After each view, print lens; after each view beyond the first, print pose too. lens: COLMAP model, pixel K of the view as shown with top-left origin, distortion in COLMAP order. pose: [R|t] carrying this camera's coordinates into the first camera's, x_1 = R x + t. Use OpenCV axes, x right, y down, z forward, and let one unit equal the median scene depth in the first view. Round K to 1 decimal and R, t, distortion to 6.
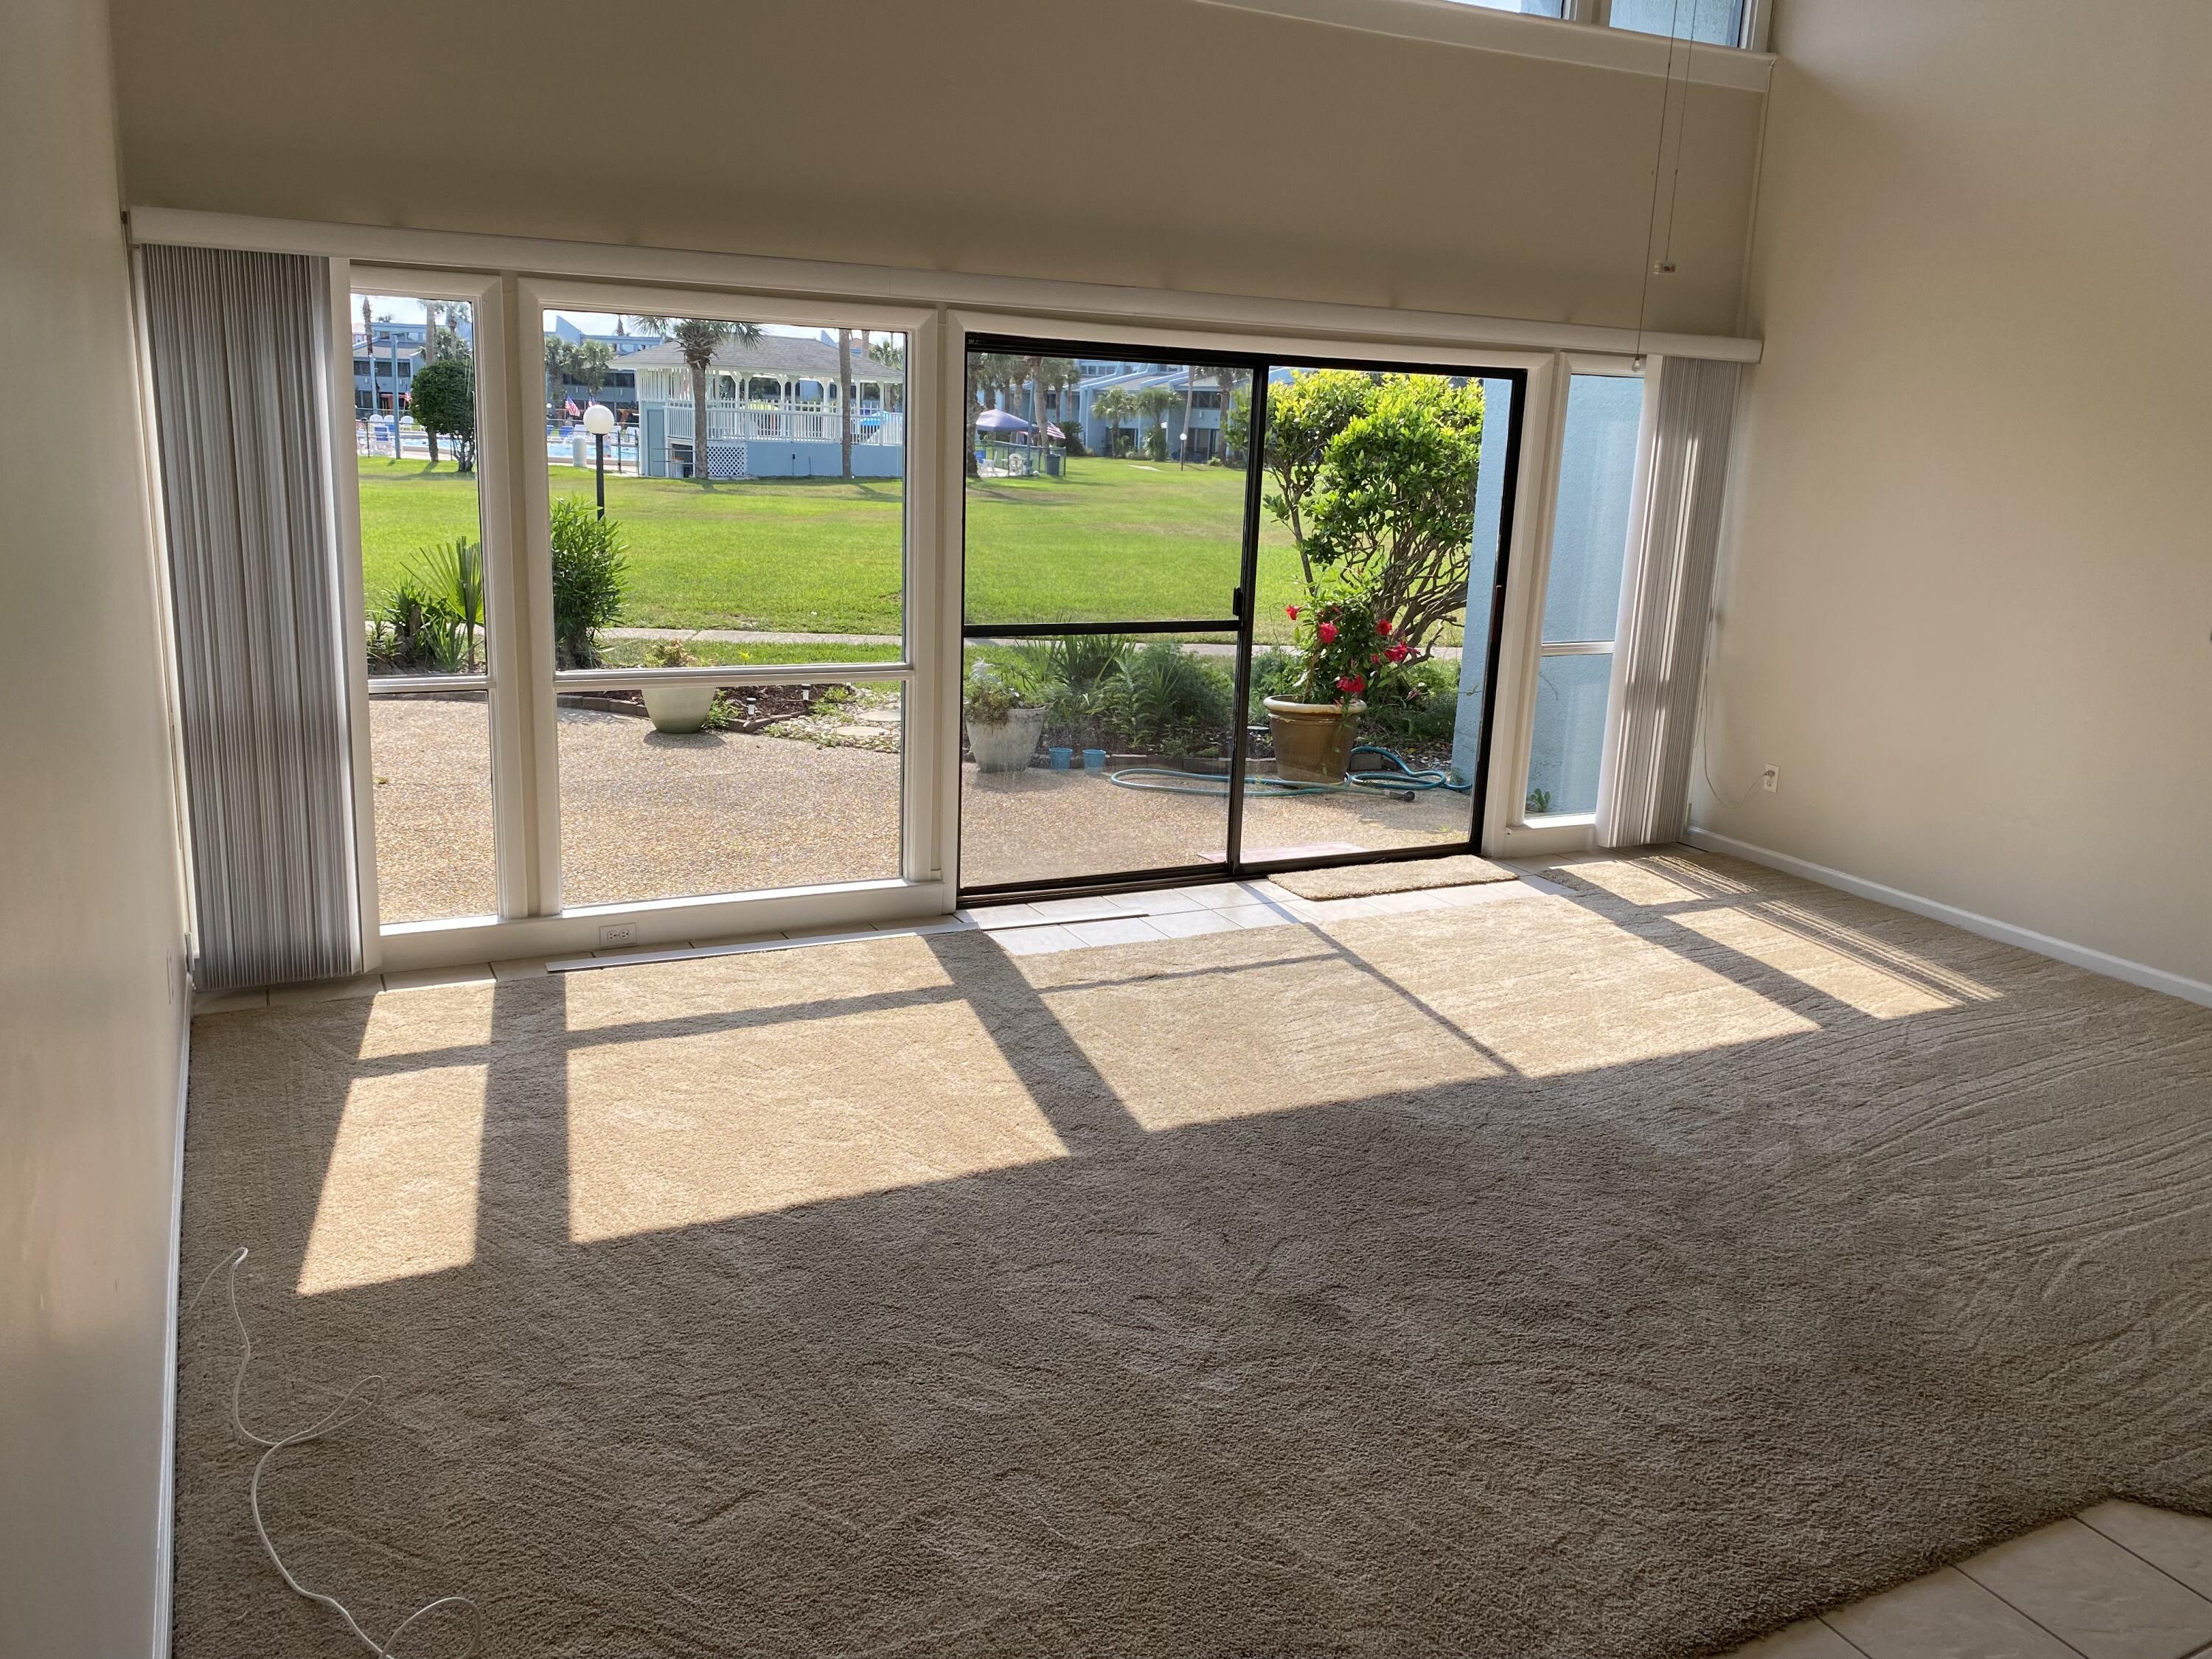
lens RADIAL K [[1660.2, 0, 1116.9], [0, 1660.2, 791.6], [0, 0, 1]] dist [0.097506, -0.160922]
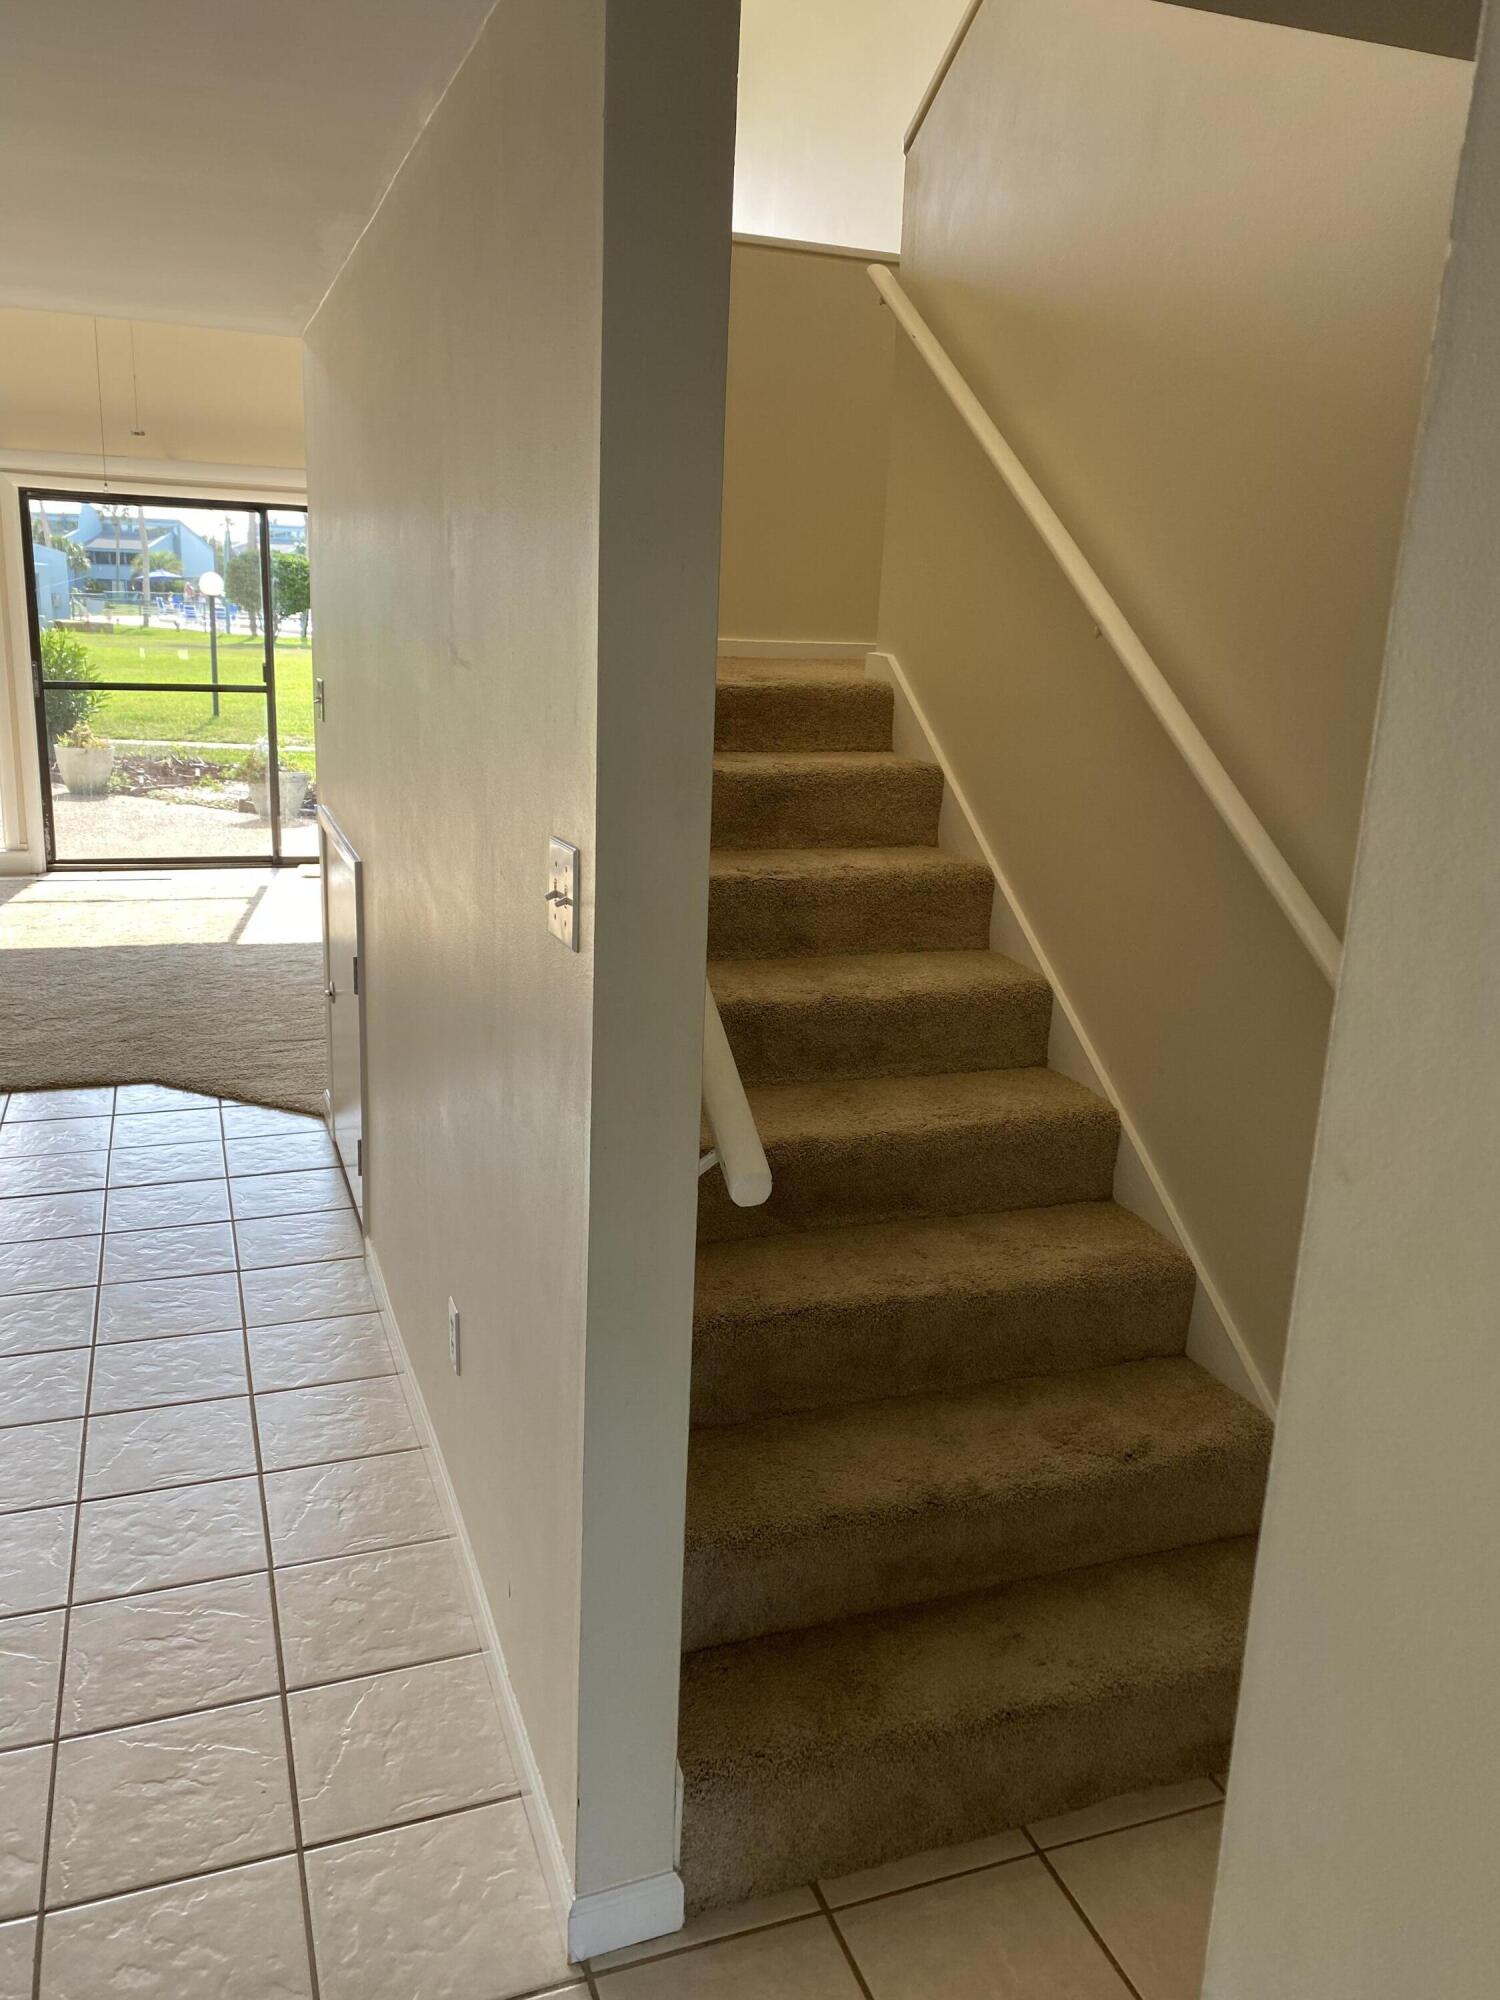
lens RADIAL K [[1536.9, 0, 750.0], [0, 1536.9, 1000.0], [0, 0, 1]] dist [0.000644, -0.002282]
pose [[0.991317, 0.030564, -0.127889, 0.887901], [-0.026481, 0.999088, 0.033510, 0.151777], [0.128797, -0.029832, 0.991222, -0.377957]]
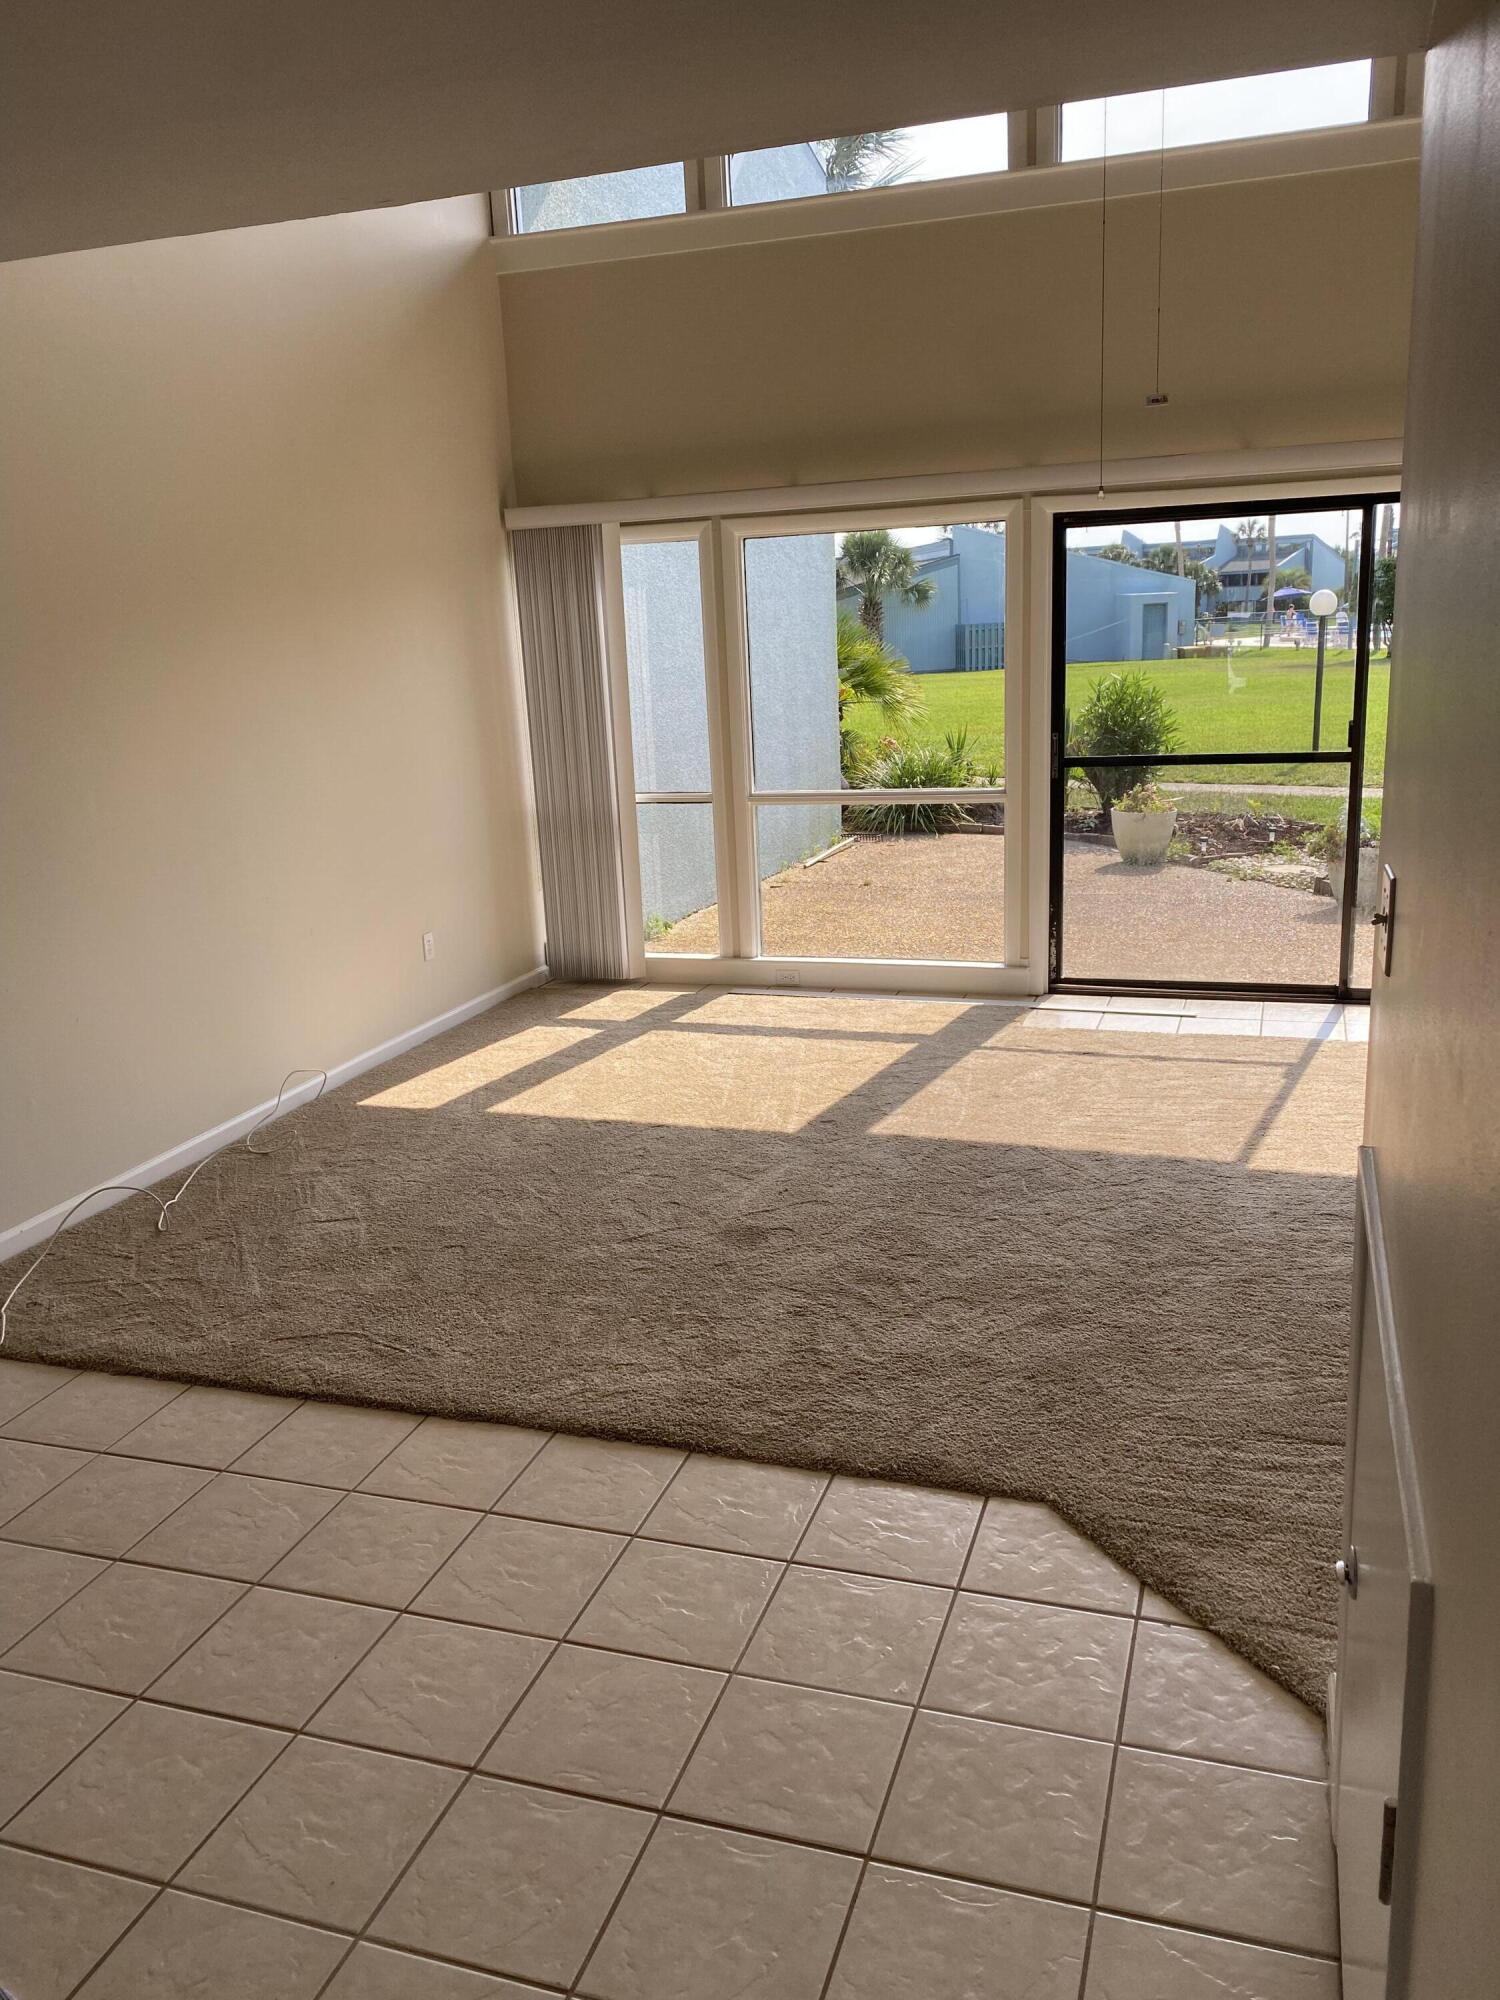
lens RADIAL K [[1514.8, 0, 791.5], [0, 1514.8, 1011.7], [0, 0, 1]] dist [0.096854, -0.193631]
pose [[0.698607, 0.108524, -0.707227, 0.691887], [-0.082335, 0.994058, 0.071206, 0.024913], [0.710752, 0.008484, 0.703391, 0.101889]]
